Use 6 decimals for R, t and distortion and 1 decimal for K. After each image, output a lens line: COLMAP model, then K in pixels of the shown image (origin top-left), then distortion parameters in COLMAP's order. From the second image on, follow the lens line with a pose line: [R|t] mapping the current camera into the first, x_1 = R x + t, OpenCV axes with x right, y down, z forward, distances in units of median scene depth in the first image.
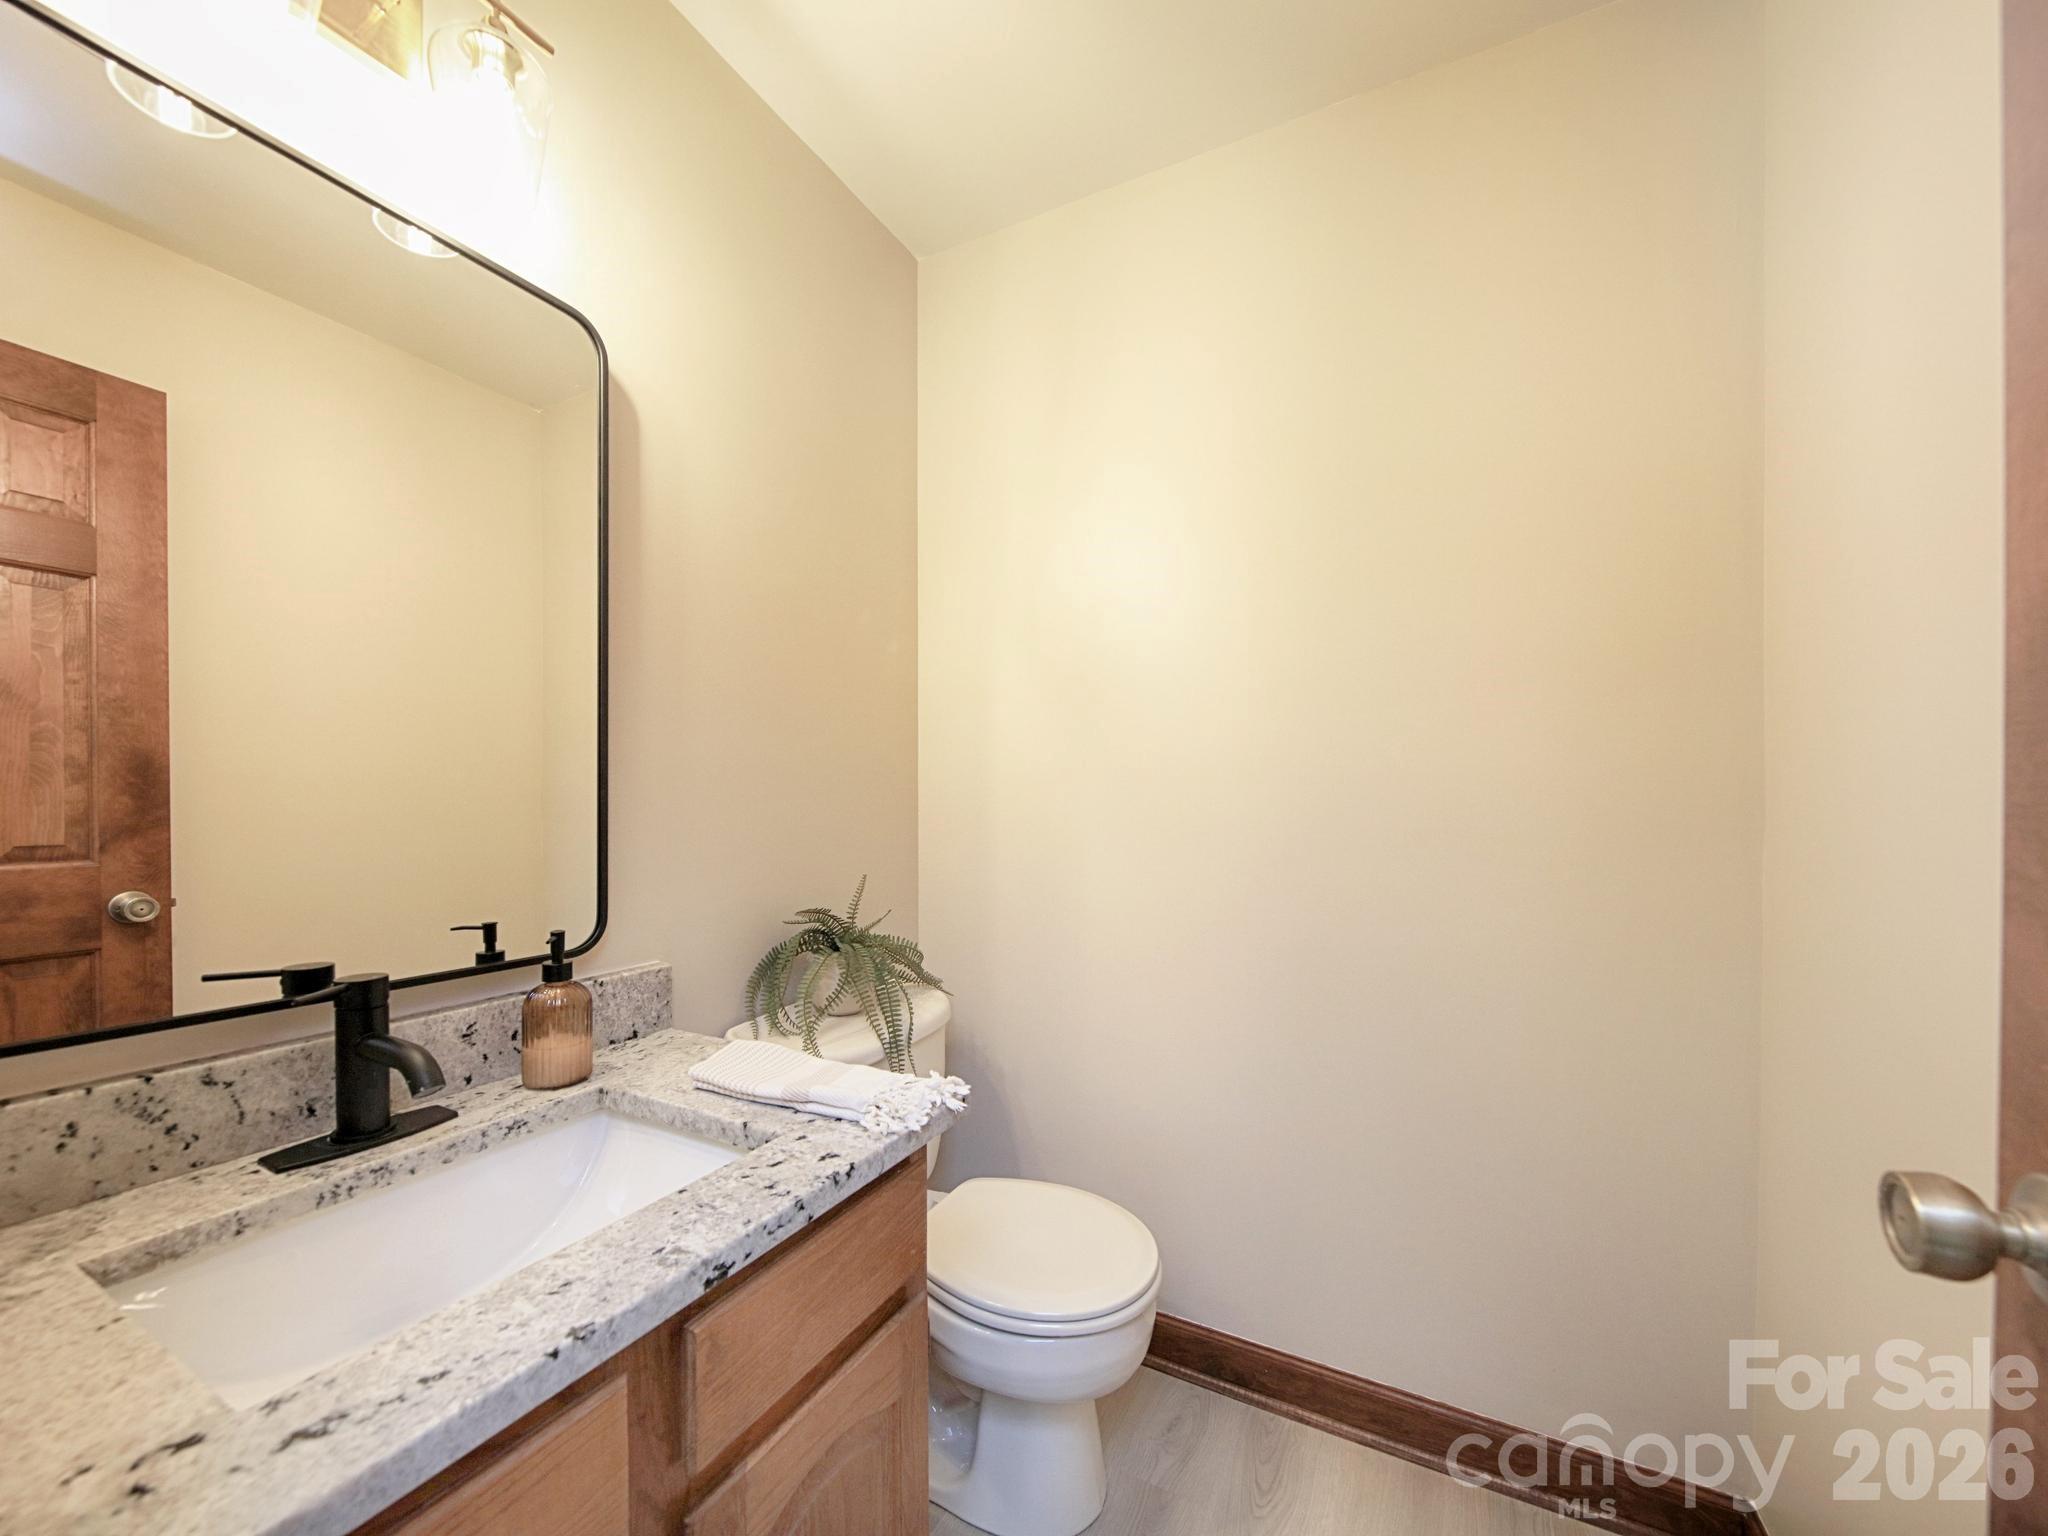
lens RADIAL K [[767.0, 0, 1018.3], [0, 767.0, 799.8], [0, 0, 1]] dist [0.000072, -0.000107]
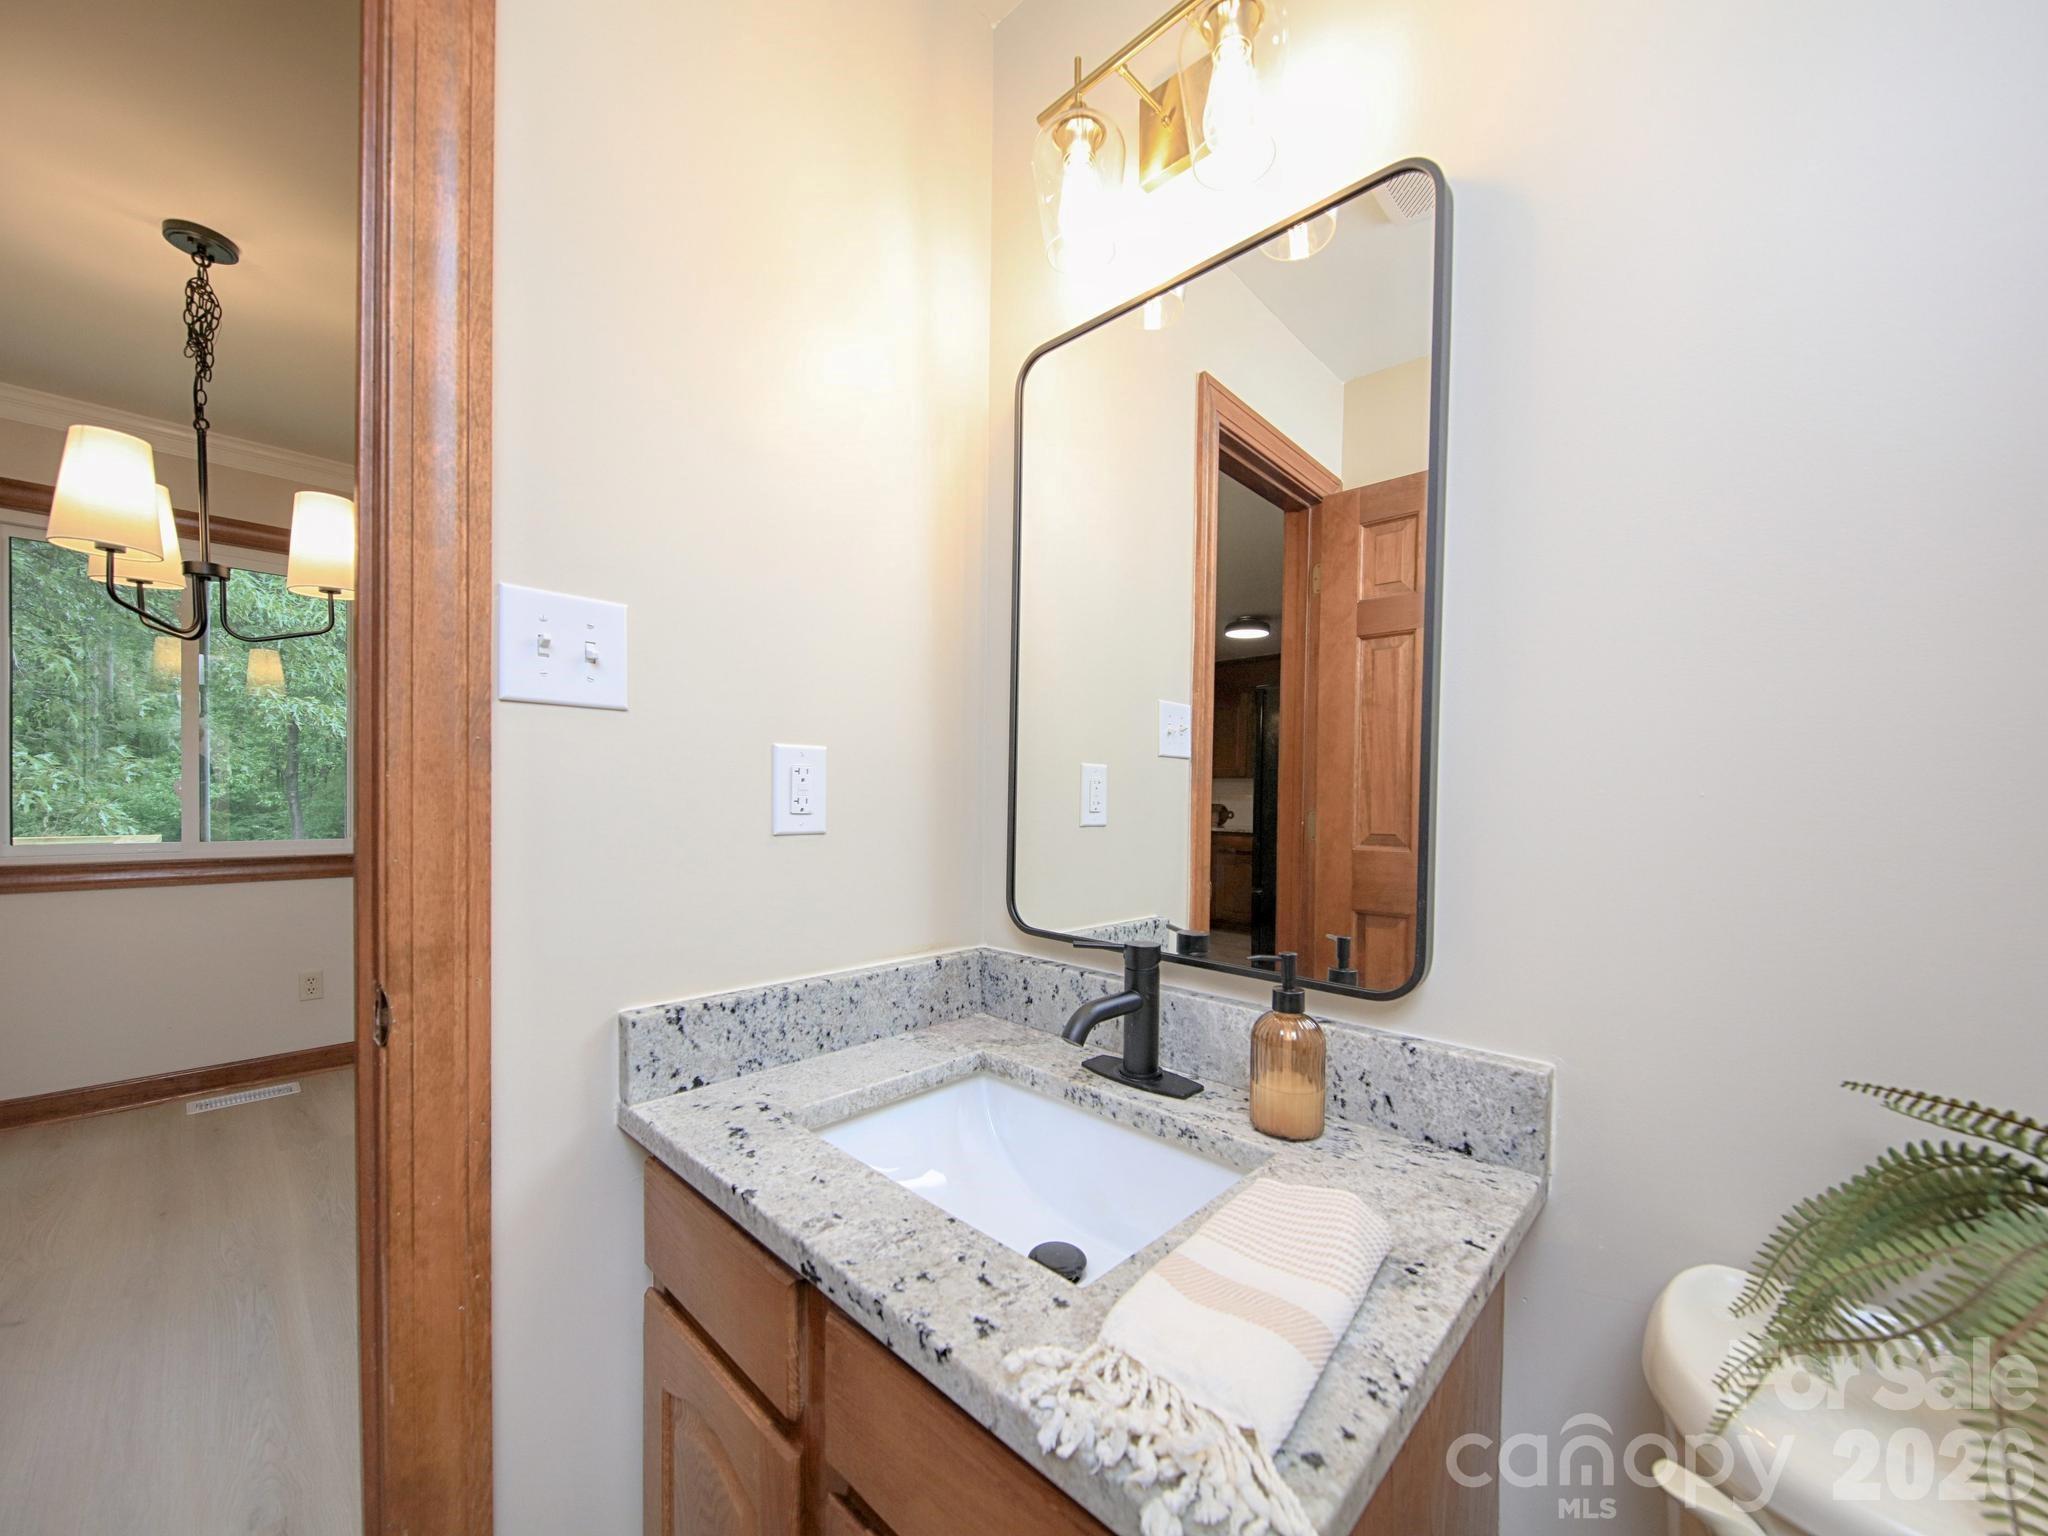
lens RADIAL K [[767.0, 0, 1018.3], [0, 767.0, 799.8], [0, 0, 1]] dist [0.000072, -0.000107]
pose [[-0.257284, 0.002214, -0.966333, 0.344725], [-0.015101, 0.999866, 0.006312, -0.002217], [0.966218, 0.016216, -0.257216, 1.045249]]
